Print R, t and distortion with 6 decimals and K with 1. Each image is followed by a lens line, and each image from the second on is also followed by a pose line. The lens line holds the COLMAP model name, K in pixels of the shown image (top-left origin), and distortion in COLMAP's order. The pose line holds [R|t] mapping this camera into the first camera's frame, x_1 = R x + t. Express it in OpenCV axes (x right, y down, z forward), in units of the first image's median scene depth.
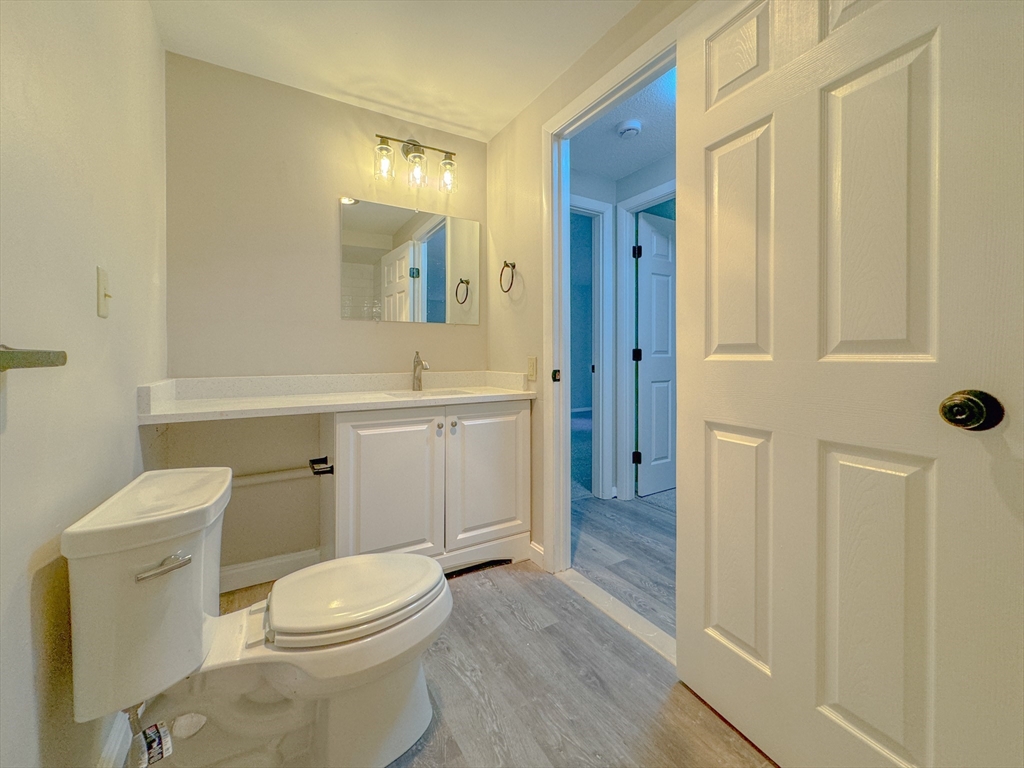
lens RADIAL K [[412.8, 0, 512.0], [0, 412.8, 384.0], [0, 0, 1]] dist [-0.002731, -0.000209]
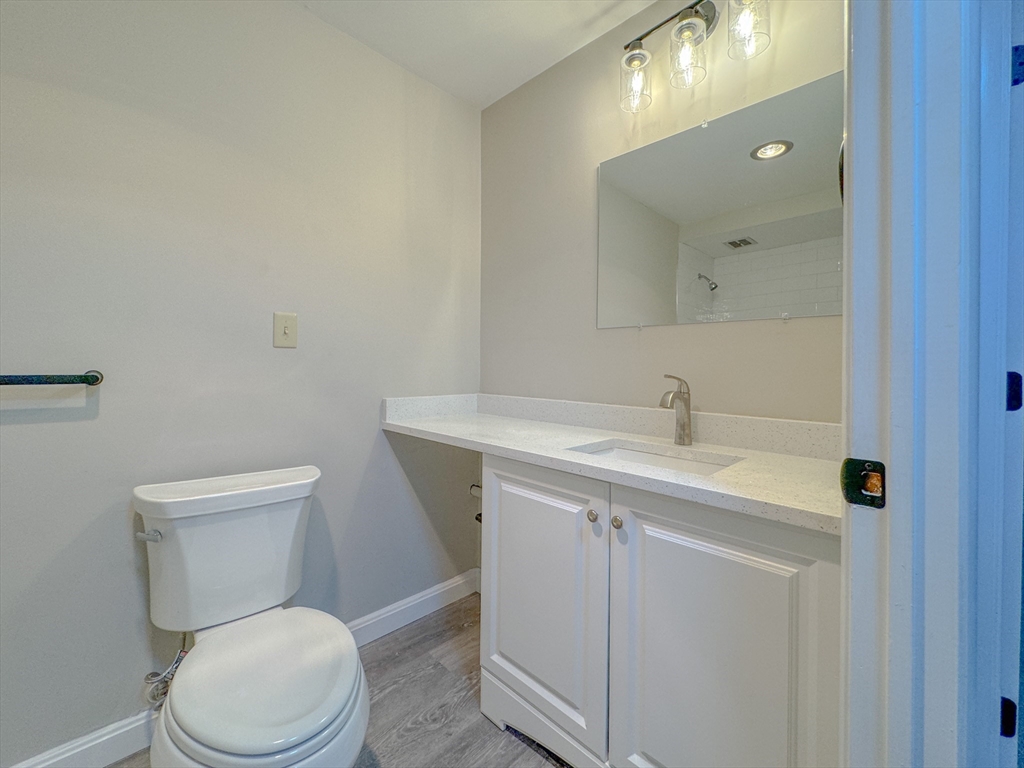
lens RADIAL K [[426.6, 0, 512.7], [0, 426.6, 380.1], [0, 0, 1]] dist [-0.001872, -0.000072]
pose [[0.247761, 0.037969, -0.968077, 0.324844], [-0.081921, 0.996474, 0.018116, -0.075605], [0.965351, 0.074817, 0.249998, 0.739328]]
